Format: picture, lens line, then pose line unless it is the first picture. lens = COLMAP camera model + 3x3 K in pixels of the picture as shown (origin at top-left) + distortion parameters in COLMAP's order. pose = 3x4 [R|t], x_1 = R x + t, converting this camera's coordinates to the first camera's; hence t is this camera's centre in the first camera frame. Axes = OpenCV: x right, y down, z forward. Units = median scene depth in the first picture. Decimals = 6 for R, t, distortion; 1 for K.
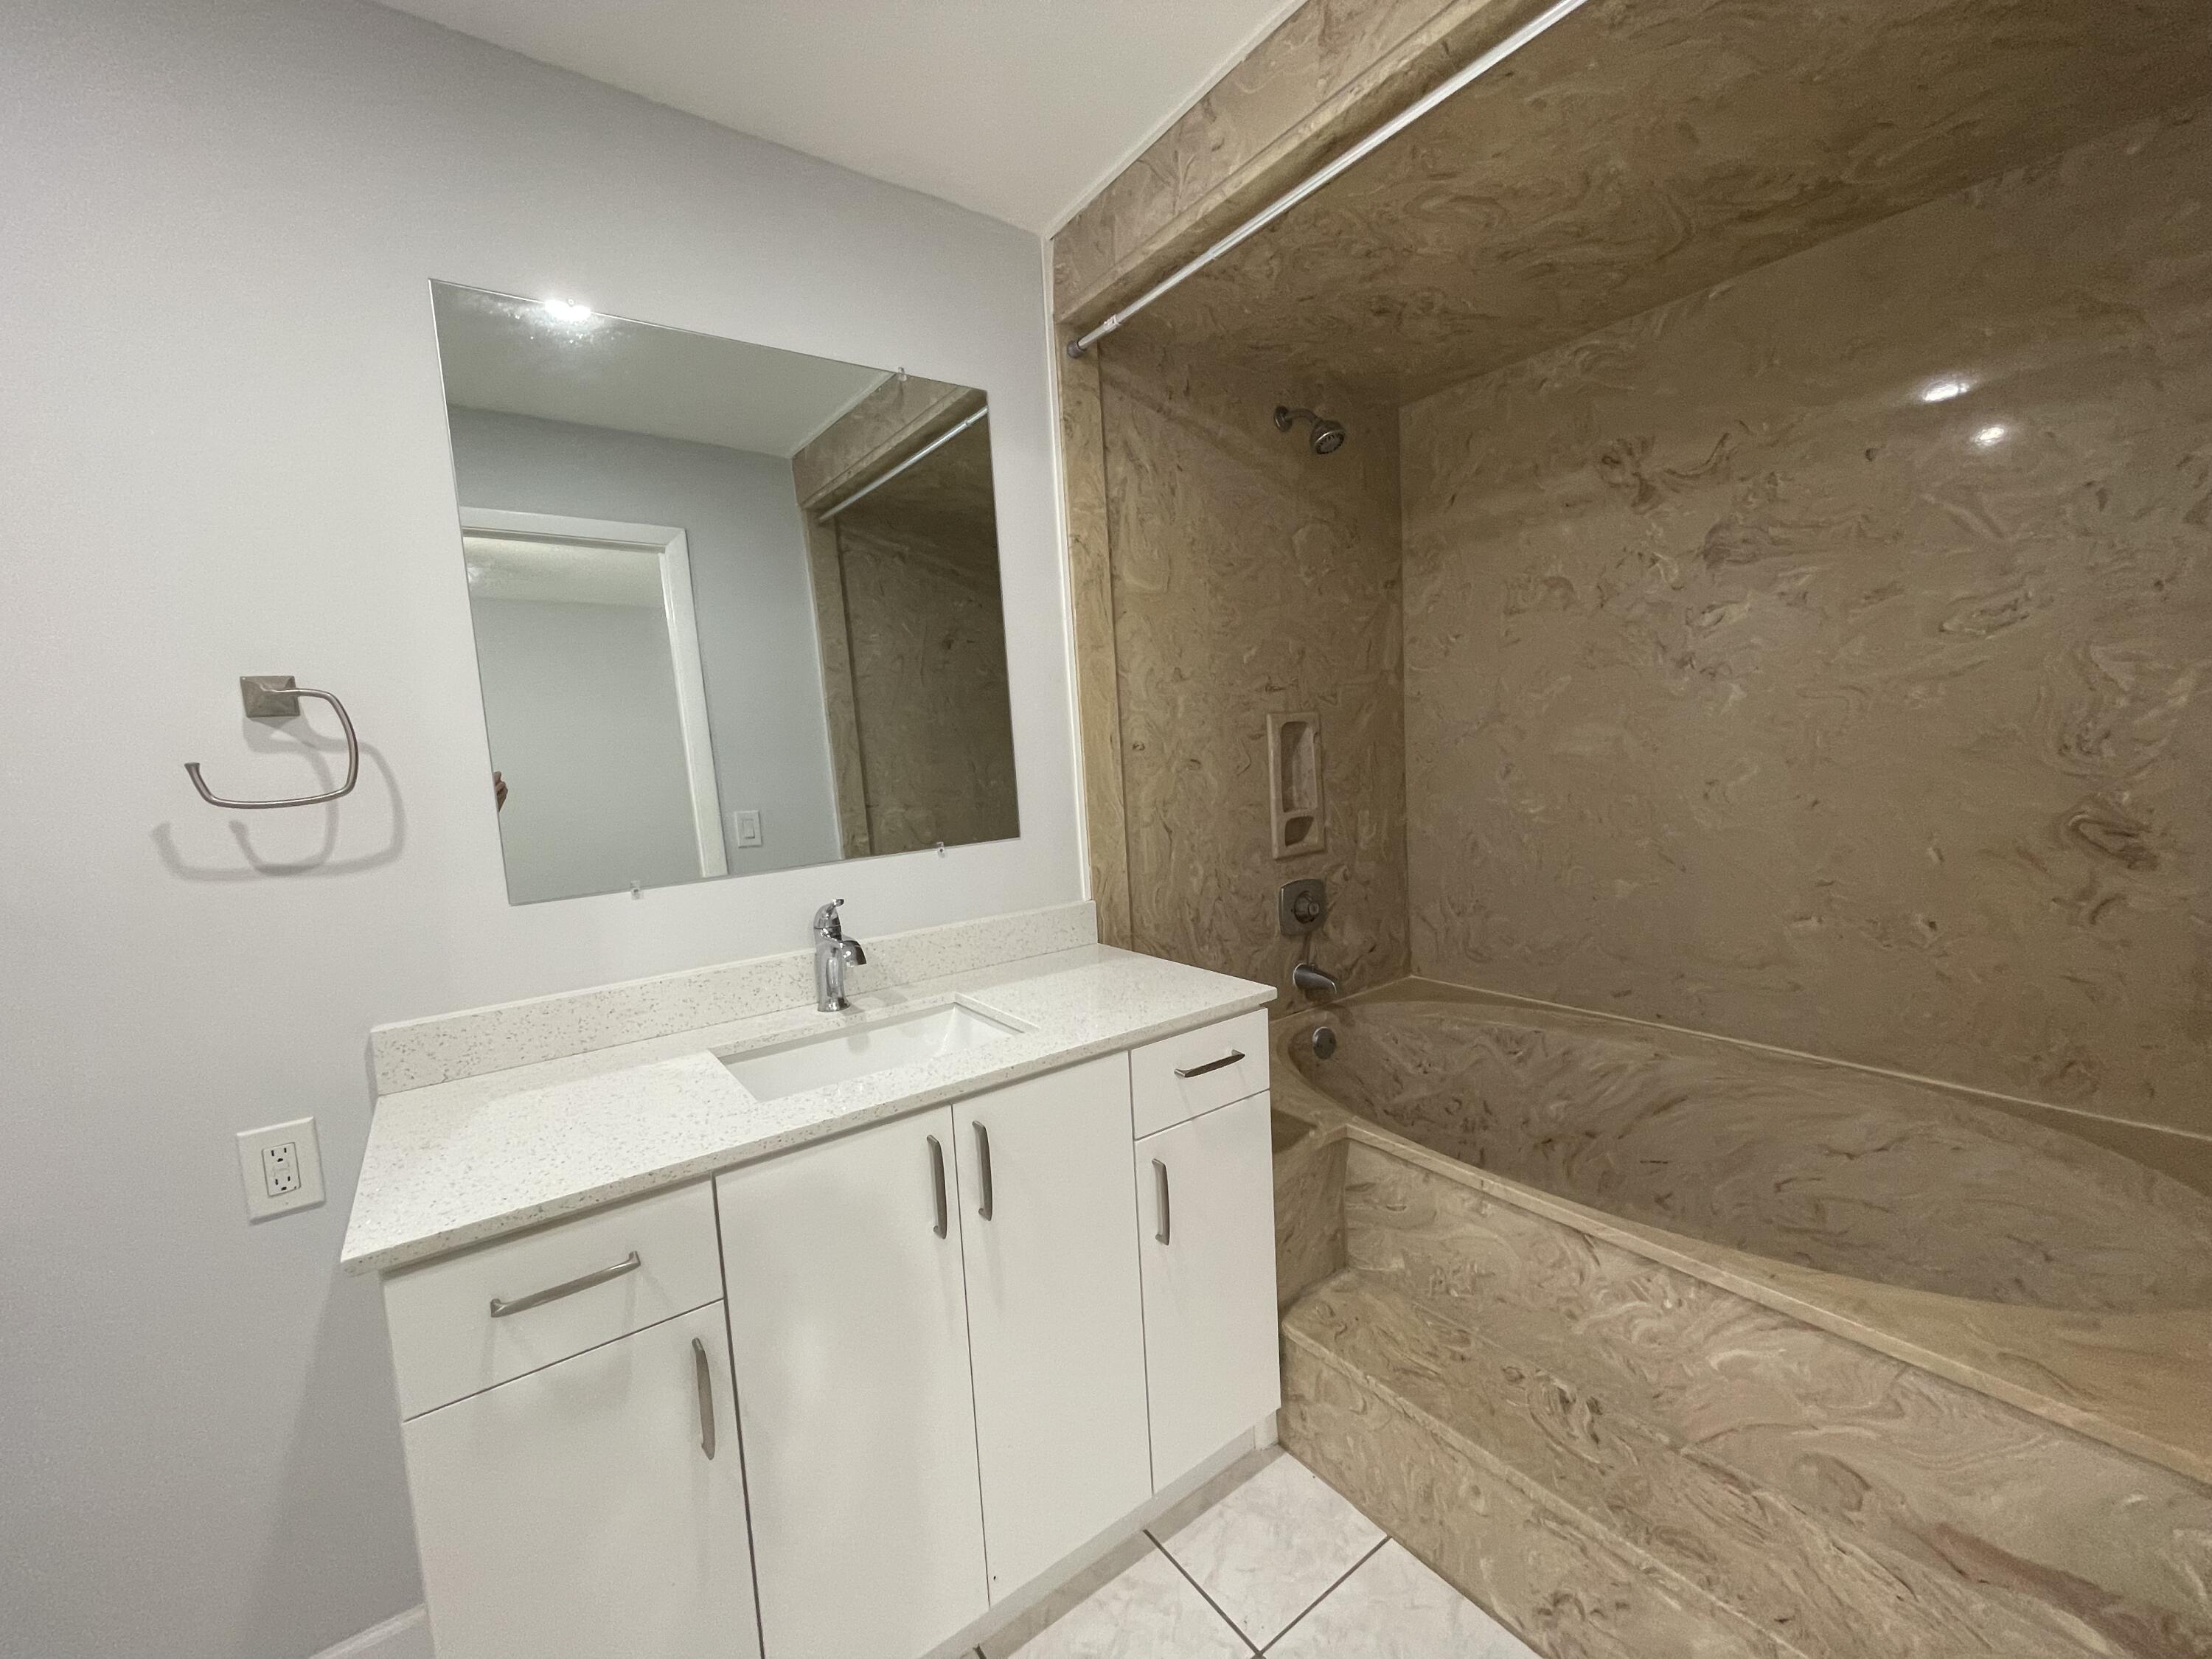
lens RADIAL K [[892.0, 0, 1106.0], [0, 892.0, 829.5], [0, 0, 1]] dist [-0.000027, 0.000102]
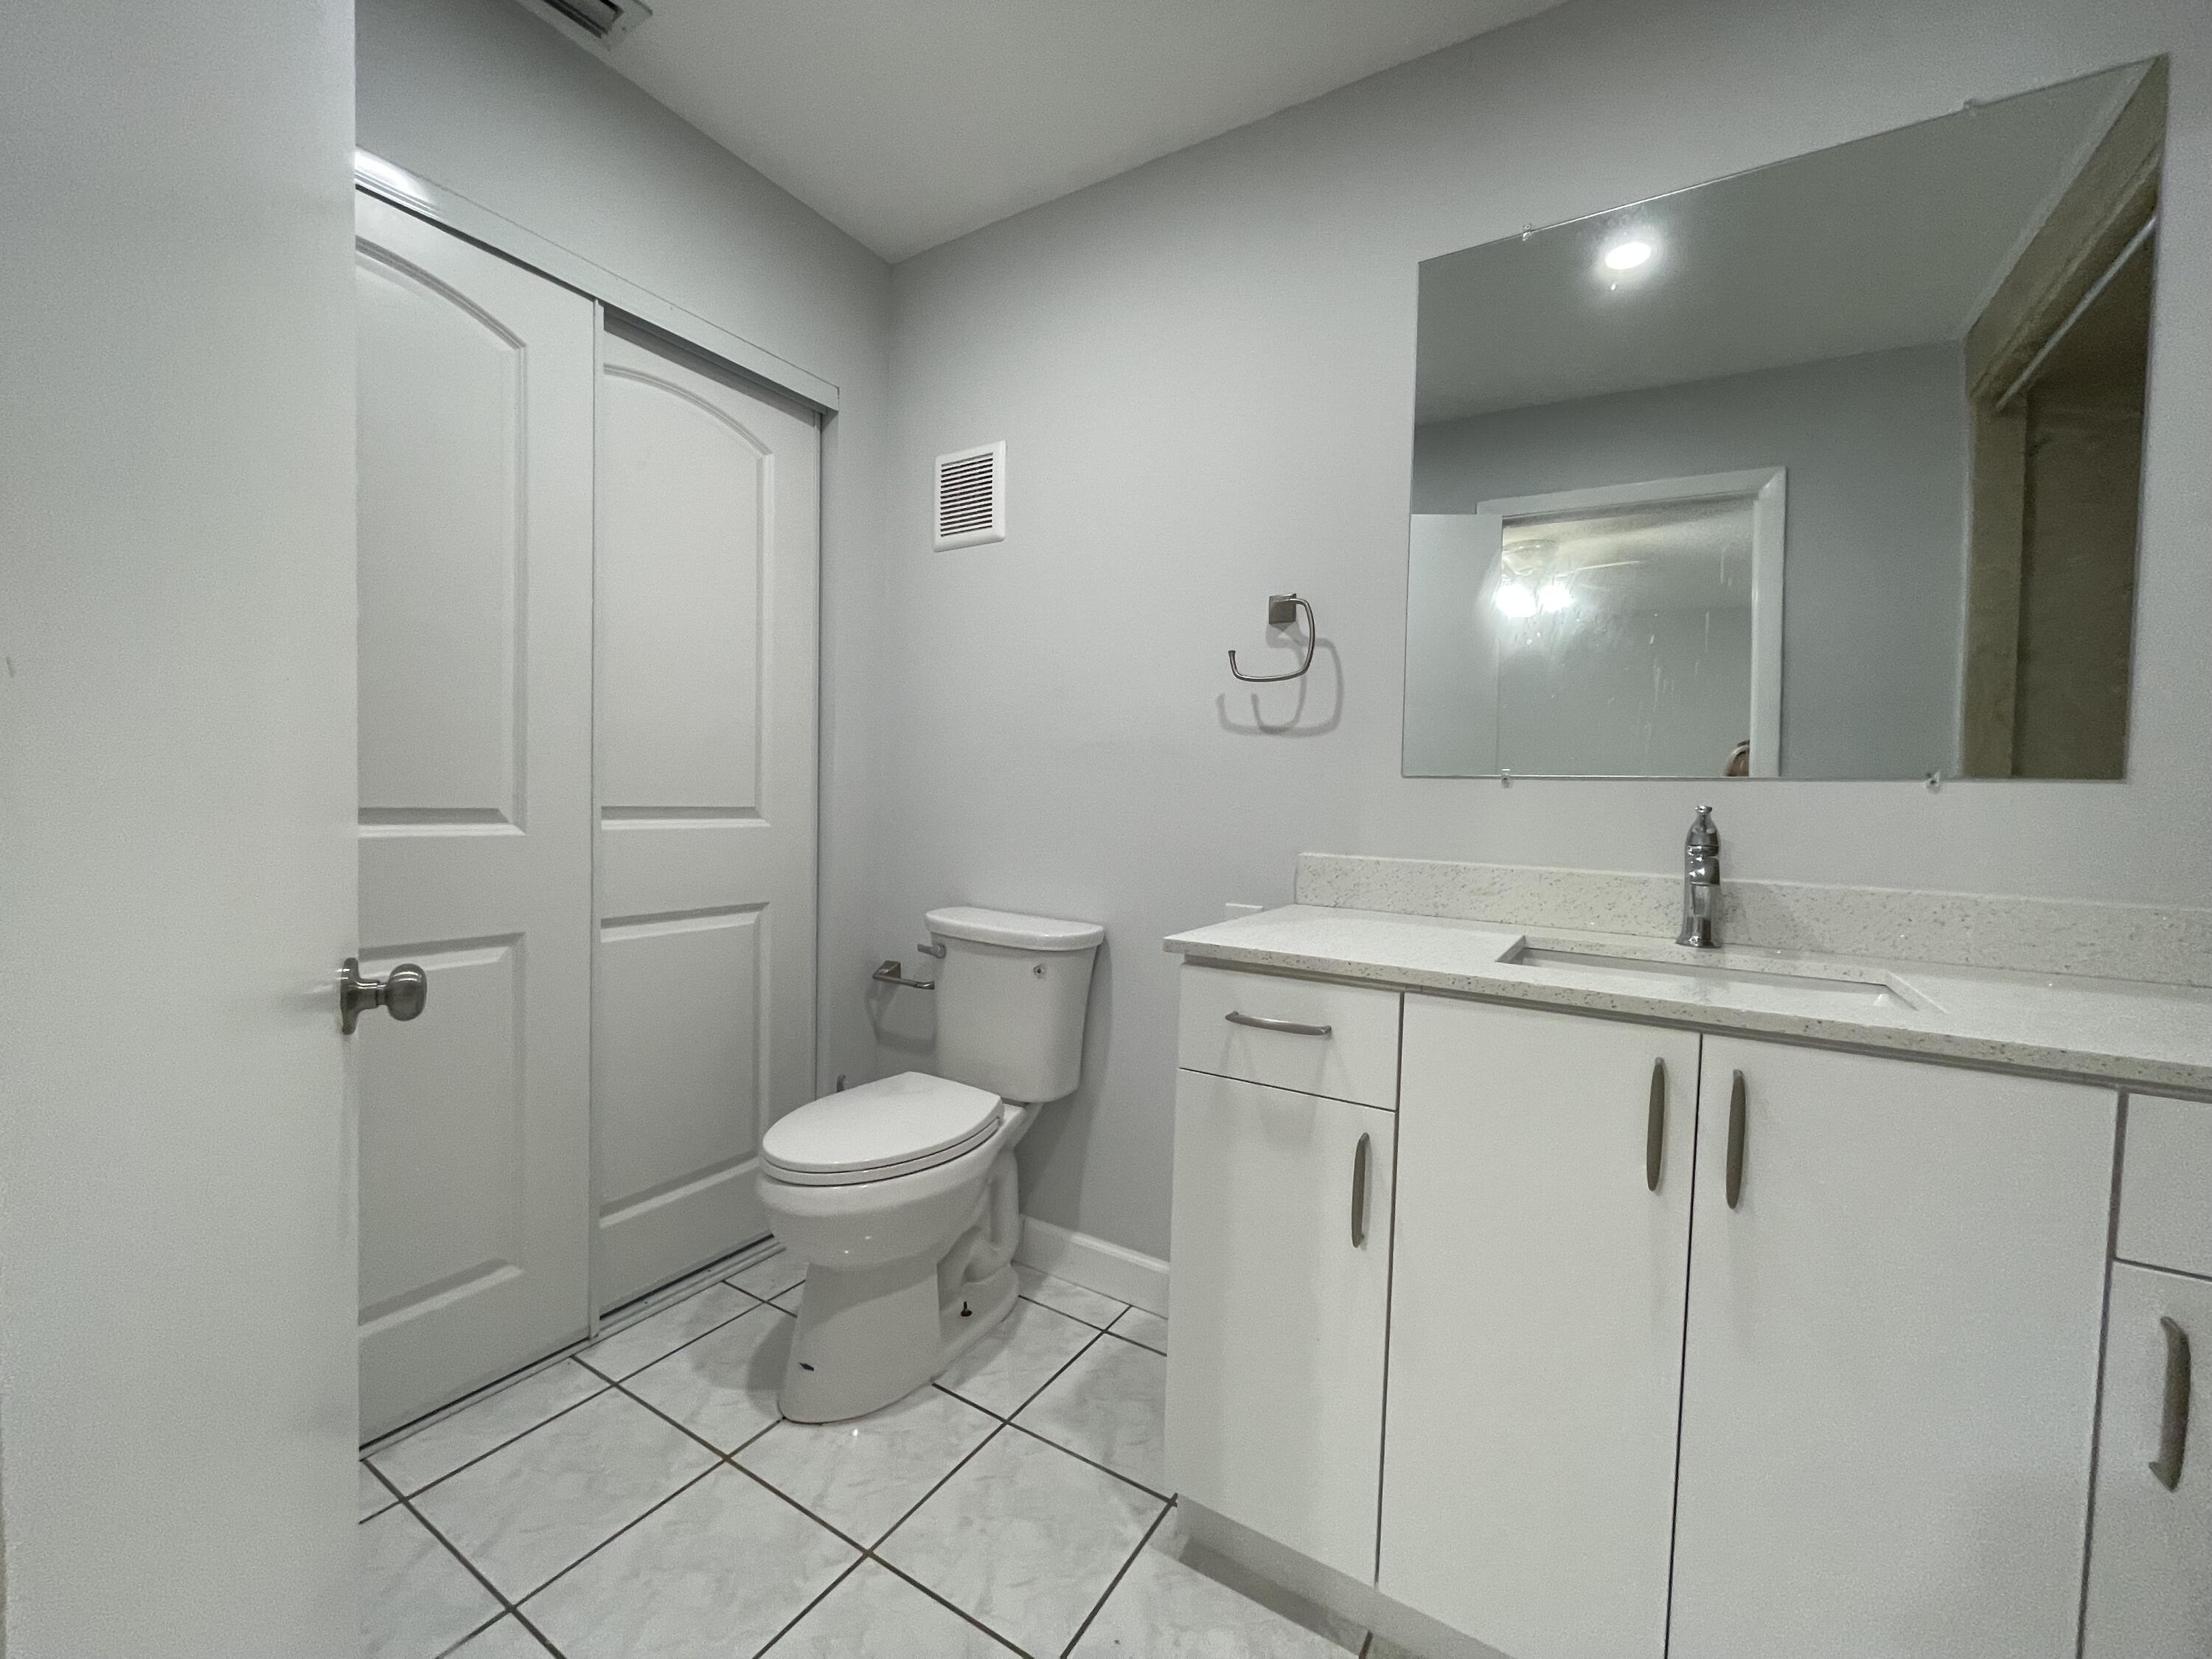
lens RADIAL K [[892.0, 0, 1106.0], [0, 892.0, 829.5], [0, 0, 1]] dist [-0.000027, 0.000102]
pose [[0.372836, 0.101474, -0.922332, 0.320919], [-0.139115, 0.988880, 0.052561, 0.166630], [0.917409, 0.108714, 0.382807, 0.221645]]
